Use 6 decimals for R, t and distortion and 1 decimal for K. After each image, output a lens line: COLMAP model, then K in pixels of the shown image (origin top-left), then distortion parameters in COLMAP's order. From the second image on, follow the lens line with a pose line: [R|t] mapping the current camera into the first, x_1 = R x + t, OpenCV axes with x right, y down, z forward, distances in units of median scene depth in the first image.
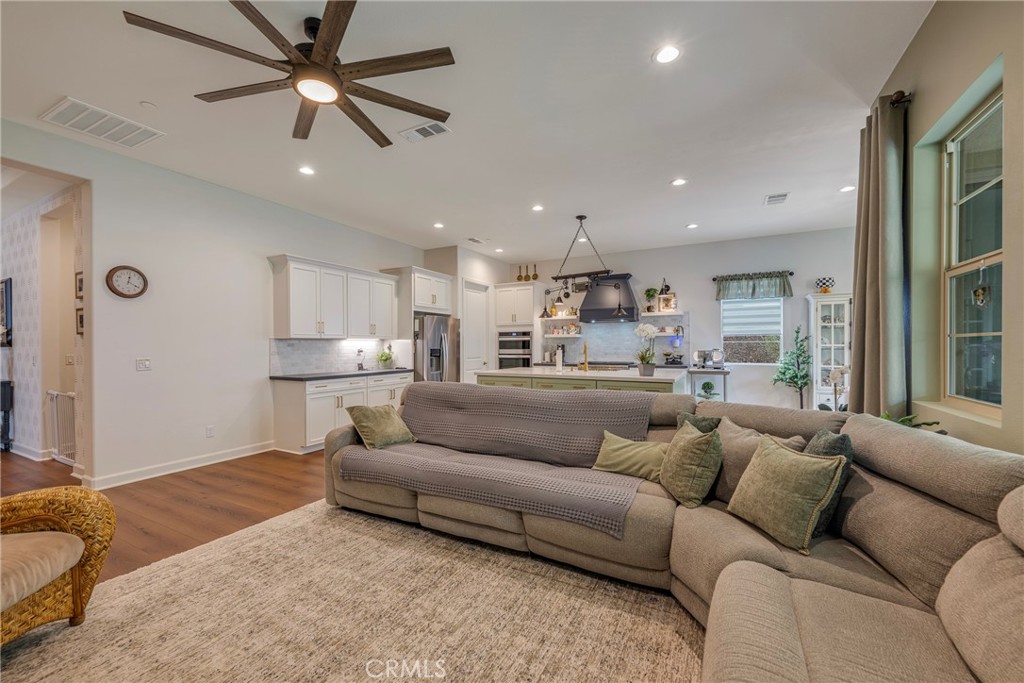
lens RADIAL K [[407.9, 0, 510.7], [0, 407.9, 348.5], [0, 0, 1]] dist [-0.001725, 0.000277]
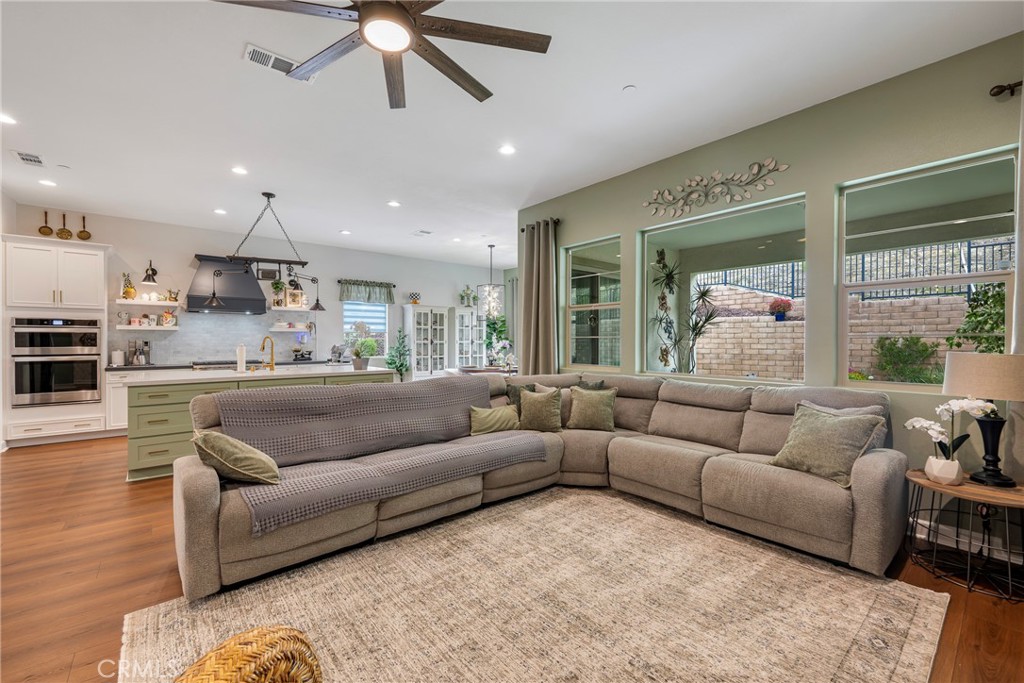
lens RADIAL K [[423.8, 0, 512.5], [0, 423.8, 343.4], [0, 0, 1]] dist [-0.002515, 0.000768]
pose [[0.370408, -0.001174, 0.928868, -0.602643], [0.005629, 0.999984, -0.000980, 0.001543], [-0.928852, 0.005591, 0.370409, 0.224346]]
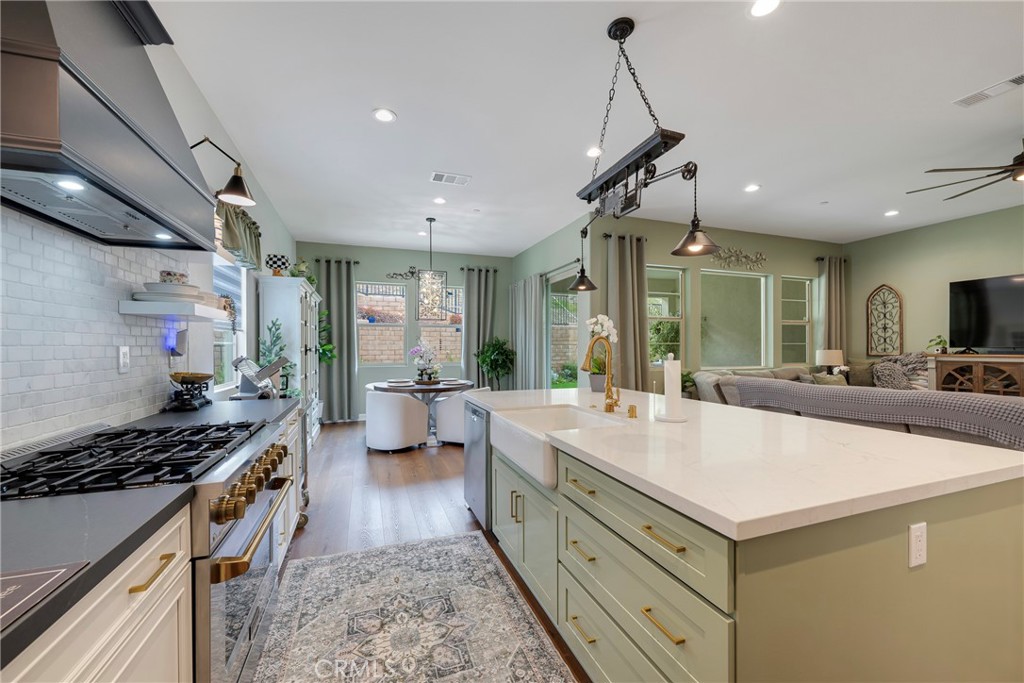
lens RADIAL K [[407.9, 0, 504.0], [0, 407.9, 350.3], [0, 0, 1]] dist [-0.001725, 0.000277]
pose [[-0.737035, 0.003688, 0.675845, -0.012276], [0.013254, 0.999872, 0.008997, -0.011713], [-0.675725, 0.015589, -0.736989, 1.728066]]
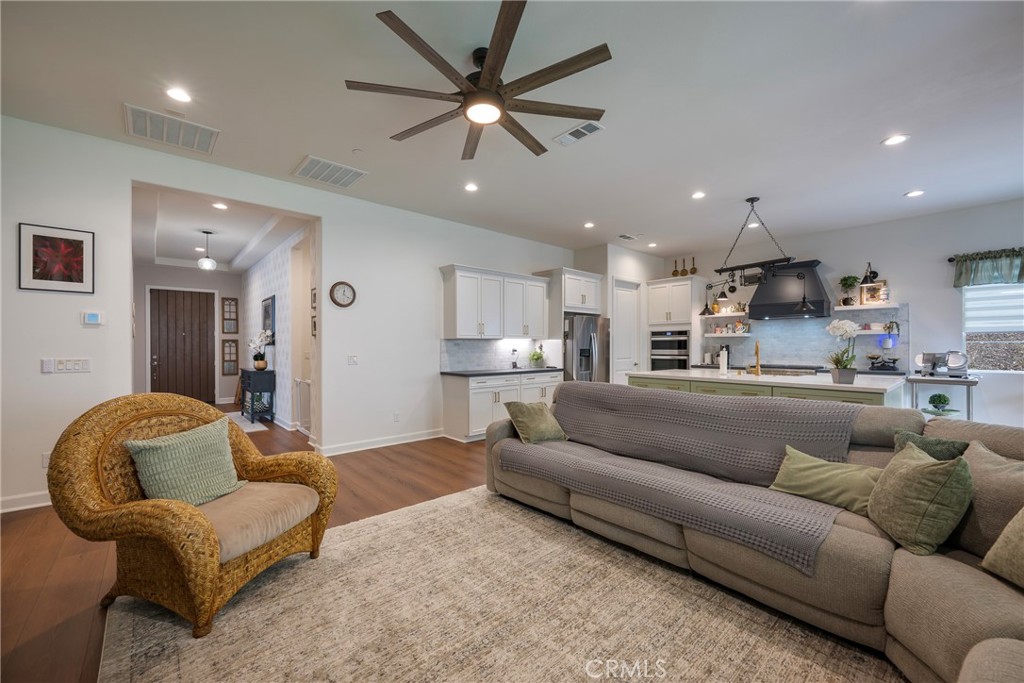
lens RADIAL K [[407.1, 0, 510.2], [0, 407.1, 348.4], [0, 0, 1]] dist [-0.000665, -0.000206]
pose [[0.936792, 0.005888, -0.349838, -0.009494], [-0.005838, 0.999982, 0.001197, -0.000035], [0.349838, 0.000921, 0.936810, -0.002004]]
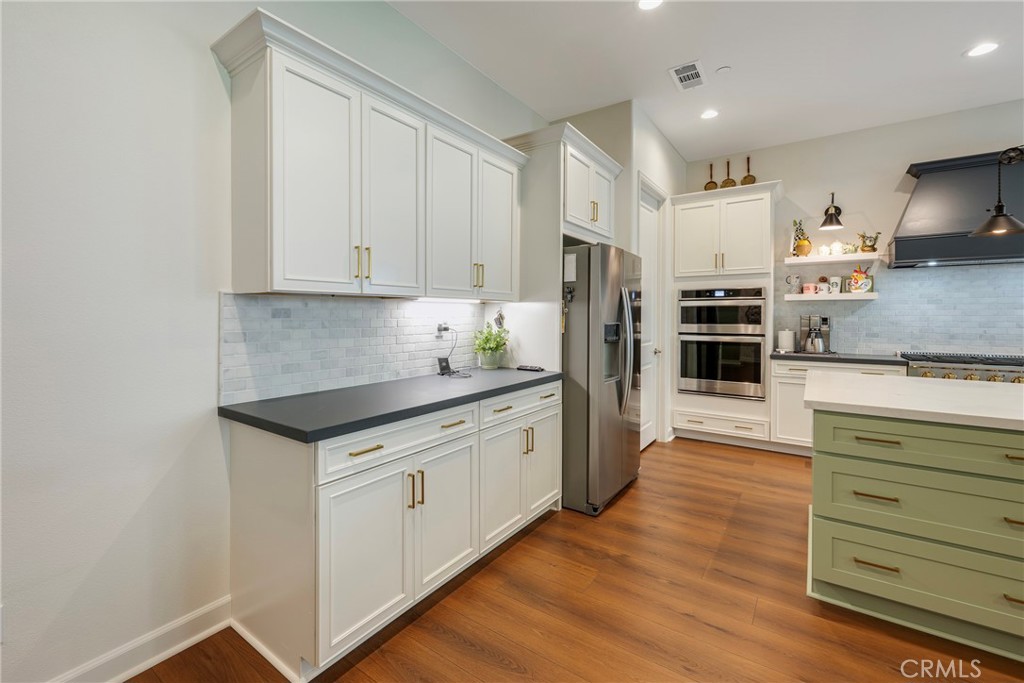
lens RADIAL K [[448.1, 0, 466.7], [0, 448.1, 318.0], [0, 0, 1]] dist [-0.001422, 0.001044]
pose [[0.986374, 0.006396, -0.164395, -0.371395], [-0.006527, 0.999979, -0.000257, -0.006429], [0.164390, 0.001327, 0.986395, 0.754096]]
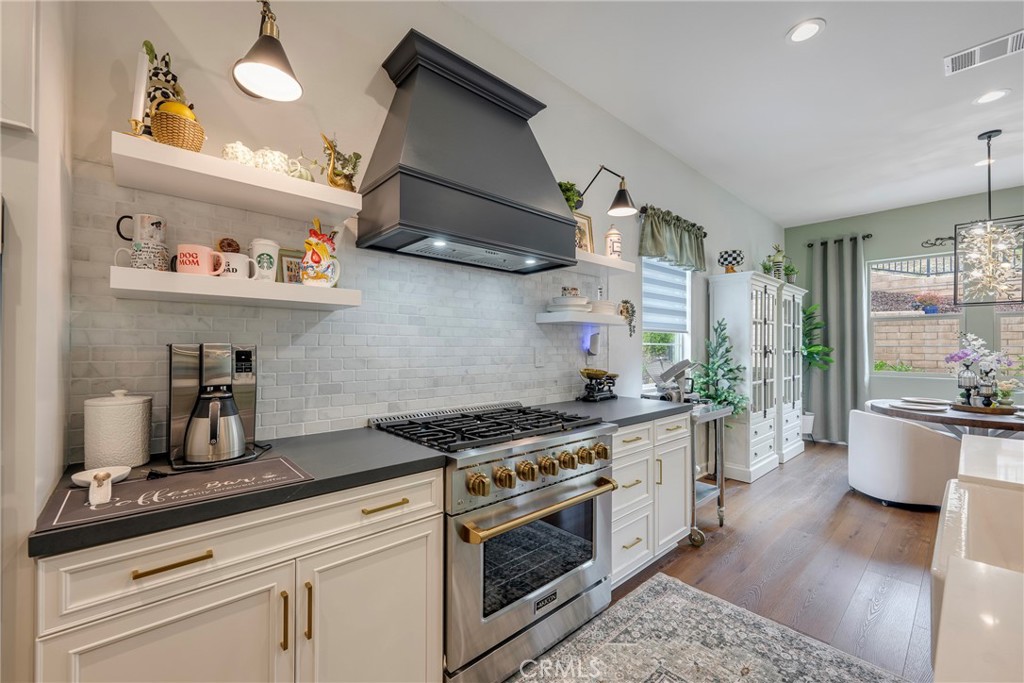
lens RADIAL K [[407.9, 0, 504.0], [0, 407.9, 346.6], [0, 0, 1]] dist [-0.001725, 0.000277]
pose [[0.341408, 0.011271, 0.939848, 0.007801], [0.000804, 0.999924, -0.012284, -0.011120], [-0.939915, 0.004949, 0.341373, 1.535828]]
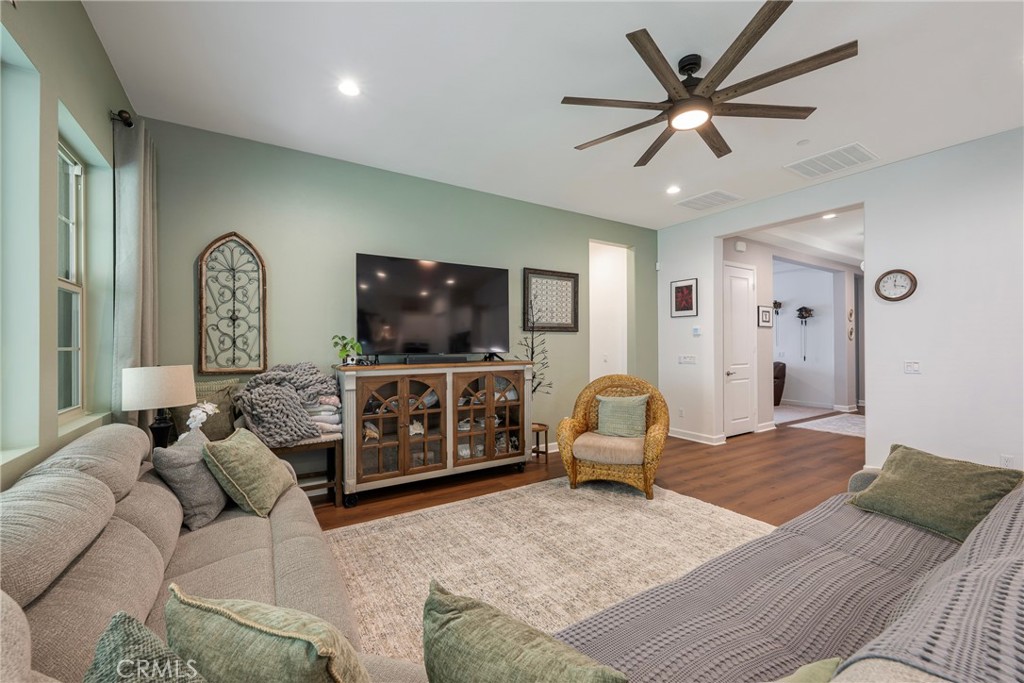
lens RADIAL K [[407.9, 0, 507.6], [0, 407.9, 345.3], [0, 0, 1]] dist [-0.001725, 0.000277]
pose [[-0.494779, 0.004983, -0.869005, 0.364047], [-0.001517, 0.999977, 0.006598, -0.016012], [0.869018, 0.004583, -0.494760, 0.566040]]
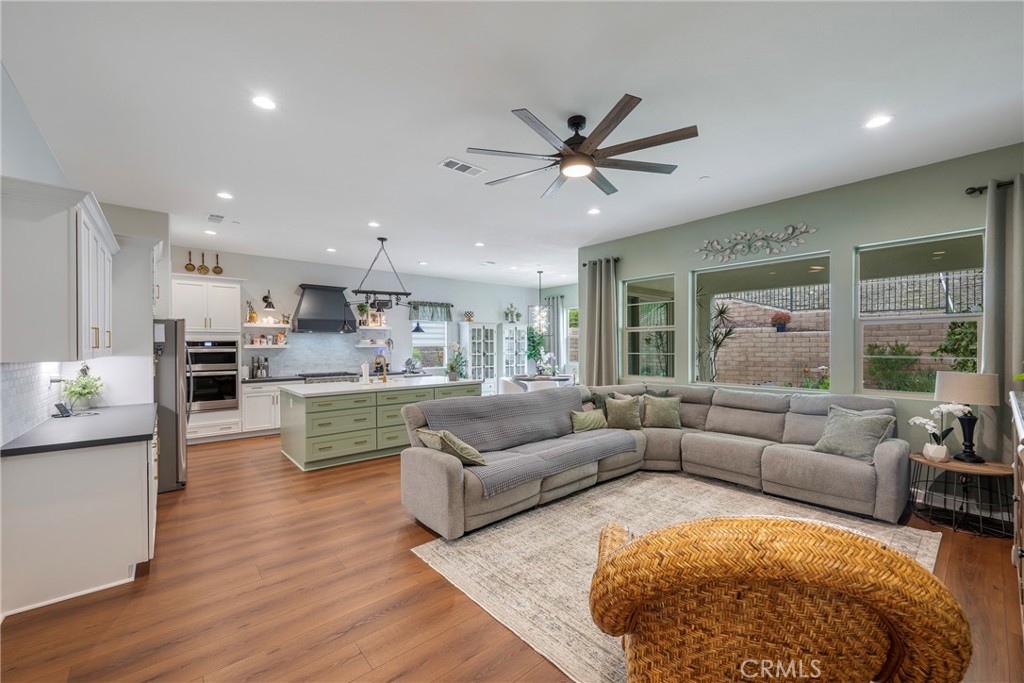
lens RADIAL K [[407.9, 0, 511.8], [0, 407.9, 348.0], [0, 0, 1]] dist [-0.001725, 0.000277]
pose [[0.363829, -0.003296, 0.931460, -0.888765], [0.012163, 0.999925, -0.001212, -0.037298], [-0.931386, 0.011771, 0.363842, 0.370733]]
